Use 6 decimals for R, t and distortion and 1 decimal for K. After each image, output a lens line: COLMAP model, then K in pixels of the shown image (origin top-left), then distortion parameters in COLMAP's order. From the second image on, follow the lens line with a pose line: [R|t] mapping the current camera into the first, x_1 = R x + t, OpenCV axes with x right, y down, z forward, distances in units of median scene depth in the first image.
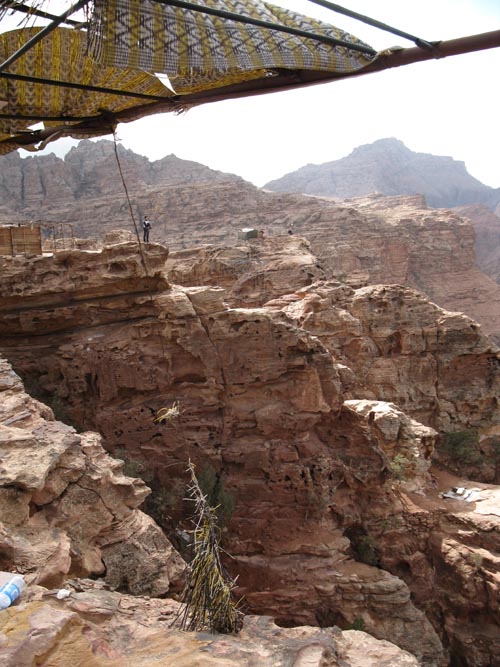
lens RADIAL K [[702.5, 0, 254.4], [0, 702.5, 349.8], [0, 0, 1]] dist [-0.204939, 0.235636]
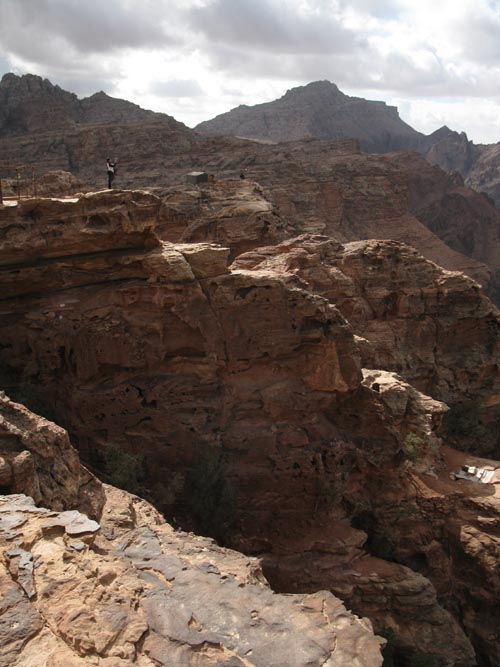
lens RADIAL K [[702.5, 0, 254.4], [0, 702.5, 349.8], [0, 0, 1]] dist [-0.204939, 0.235636]
pose [[0.994916, -0.002613, 0.100673, -0.083859], [-0.005489, 0.996770, 0.080125, -0.028082], [-0.100558, -0.080270, 0.991688, 0.132310]]
